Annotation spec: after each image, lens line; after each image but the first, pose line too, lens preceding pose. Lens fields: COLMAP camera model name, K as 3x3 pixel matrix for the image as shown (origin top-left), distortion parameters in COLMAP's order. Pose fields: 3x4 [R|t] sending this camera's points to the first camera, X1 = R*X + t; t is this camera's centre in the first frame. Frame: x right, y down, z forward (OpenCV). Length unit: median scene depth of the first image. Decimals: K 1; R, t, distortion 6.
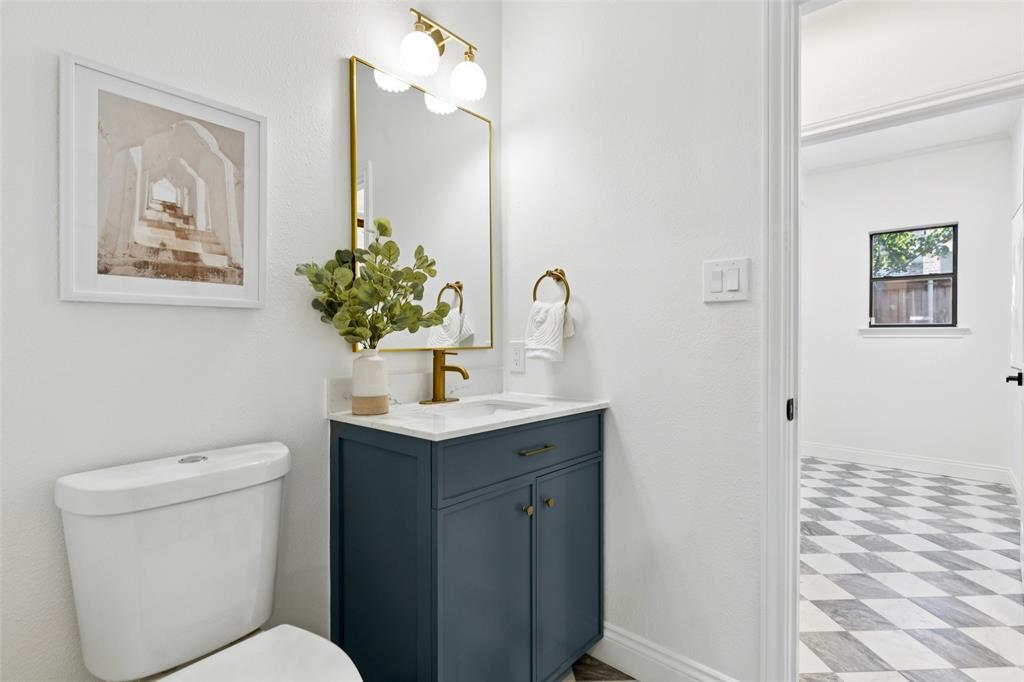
lens RADIAL K [[488.1, 0, 510.6], [0, 488.1, 339.6], [0, 0, 1]] dist [0.003819, 0.000947]
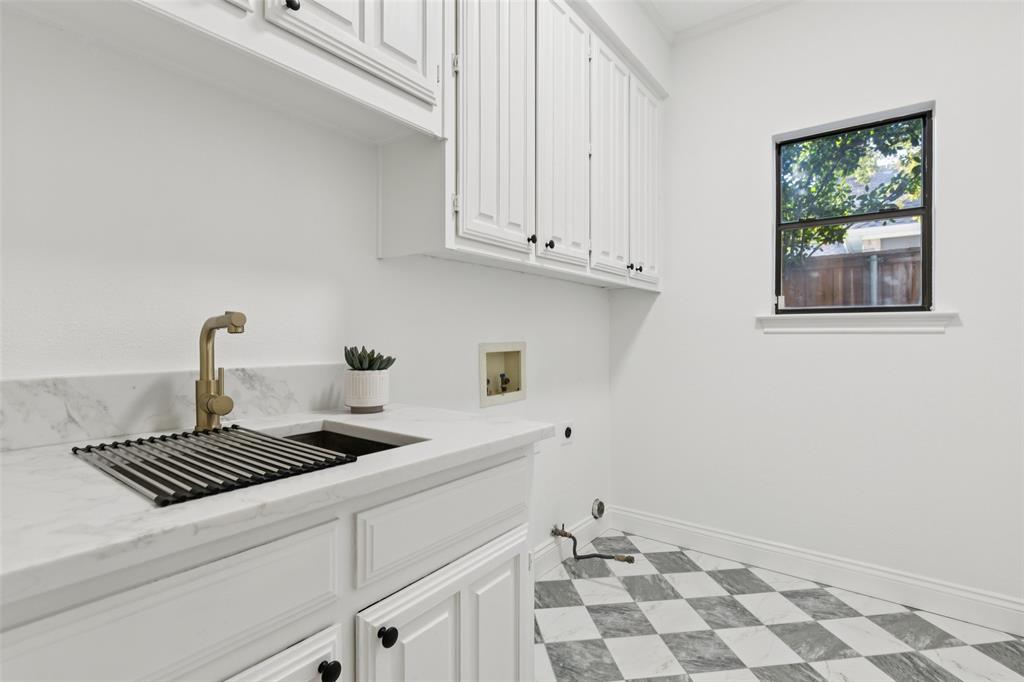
lens RADIAL K [[488.1, 0, 512.5], [0, 488.1, 338.7], [0, 0, 1]] dist [0.003819, 0.000947]
pose [[0.996777, -0.004267, 0.080110, 0.399797], [0.004122, 0.999990, 0.001979, -0.000178], [-0.080117, -0.001642, 0.996784, 0.483834]]
